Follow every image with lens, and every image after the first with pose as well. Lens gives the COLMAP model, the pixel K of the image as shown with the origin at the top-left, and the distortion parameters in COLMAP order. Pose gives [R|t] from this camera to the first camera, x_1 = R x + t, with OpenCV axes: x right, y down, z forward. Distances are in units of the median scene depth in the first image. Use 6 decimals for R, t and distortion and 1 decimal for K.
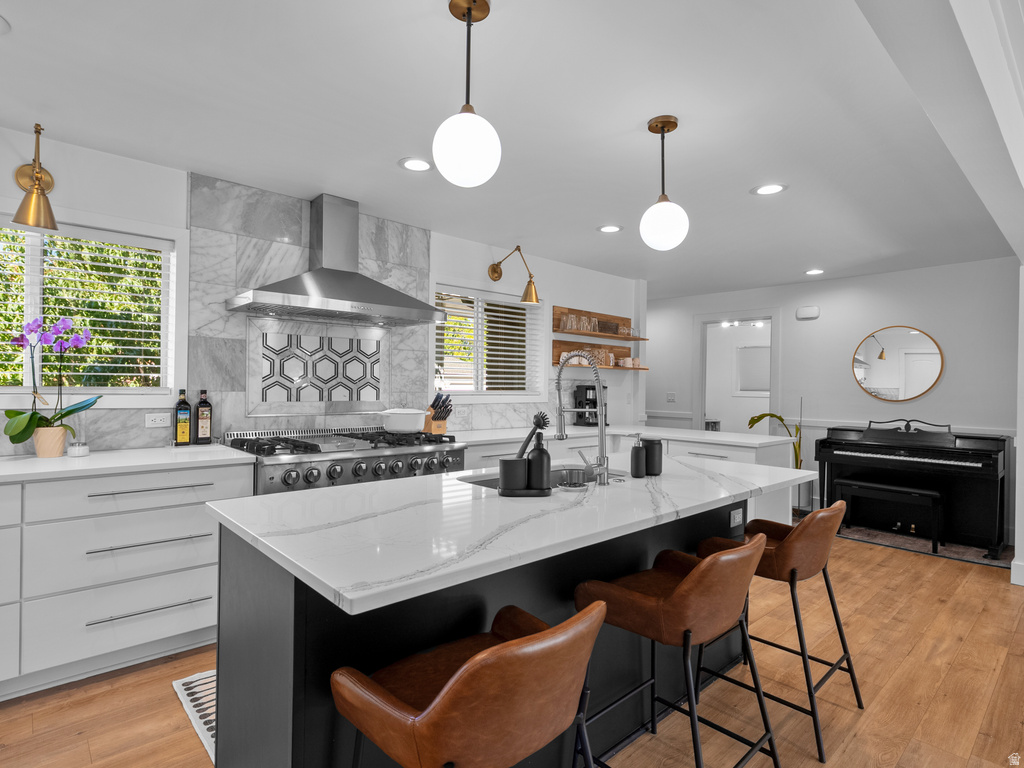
lens RADIAL K [[536.5, 0, 519.5], [0, 536.5, 387.1], [0, 0, 1]] dist [0.000472, 0.000251]
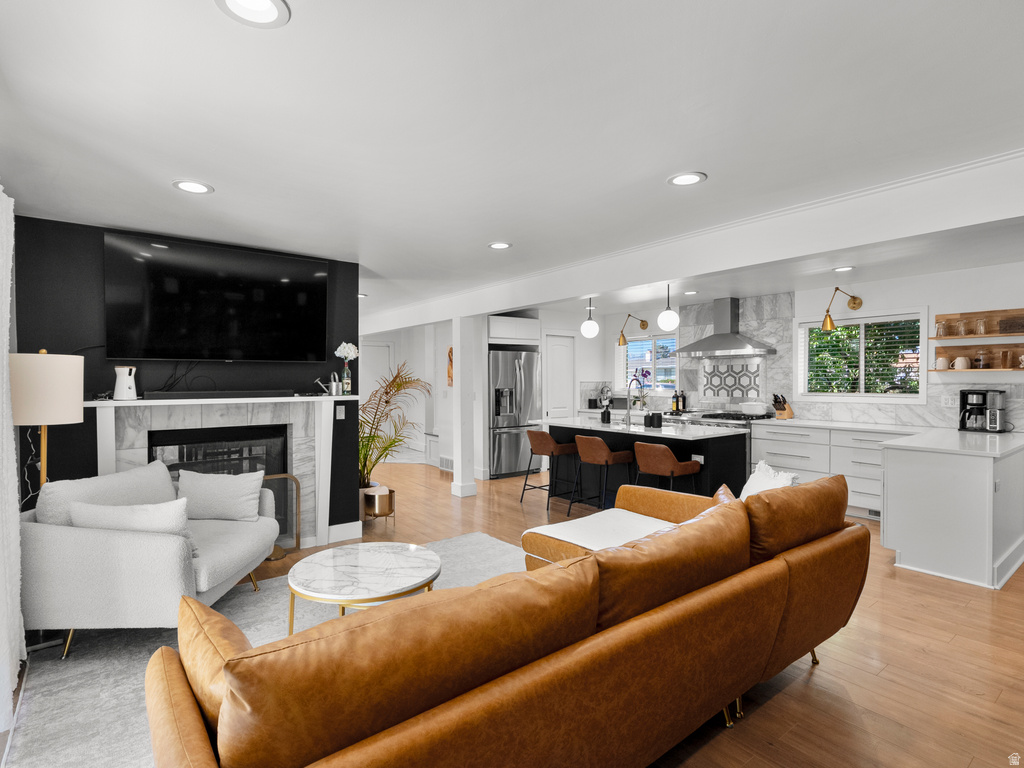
lens RADIAL K [[536.5, 0, 520.9], [0, 536.5, 385.2], [0, 0, 1]] dist [0.000472, 0.000251]
pose [[-0.078501, -0.000788, -0.996914, 1.759828], [-0.000244, 1.000000, -0.000771, -0.015768], [0.996914, 0.000183, -0.078501, 0.381577]]
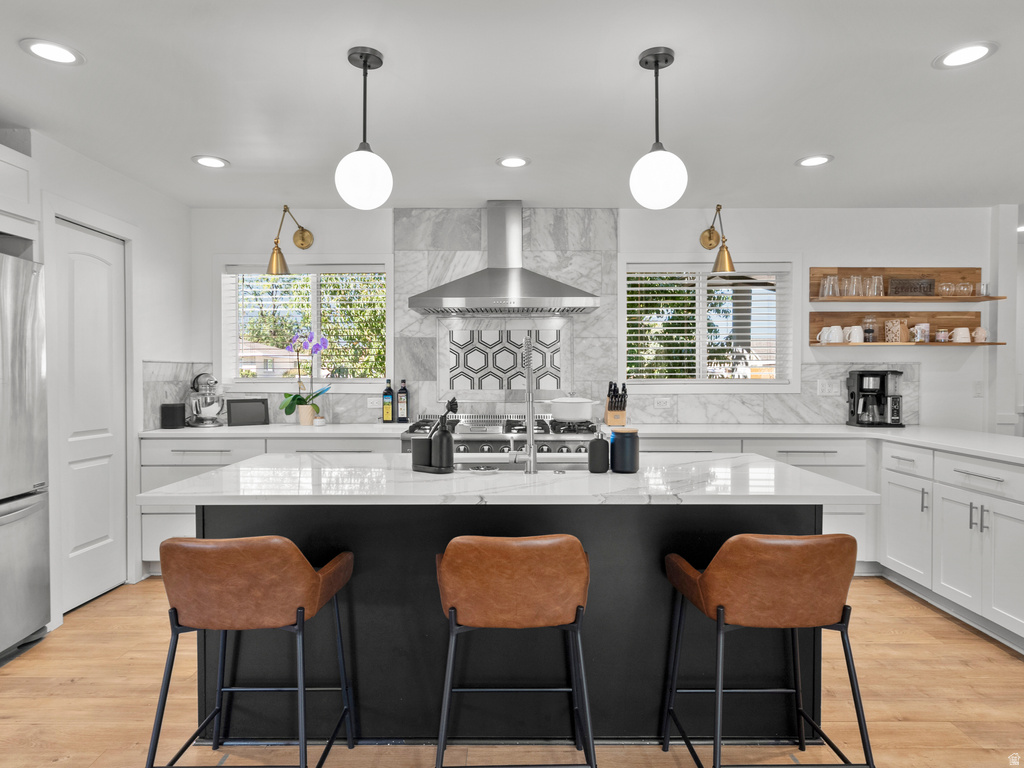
lens RADIAL K [[624.1, 0, 520.1], [0, 624.1, 386.9], [0, 0, 1]] dist [0.007244, 0.003863]
pose [[0.740832, 0.000679, -0.671690, 0.521251], [0.009379, 0.999892, 0.011355, 0.007338], [0.671625, -0.014712, 0.740745, 0.087259]]
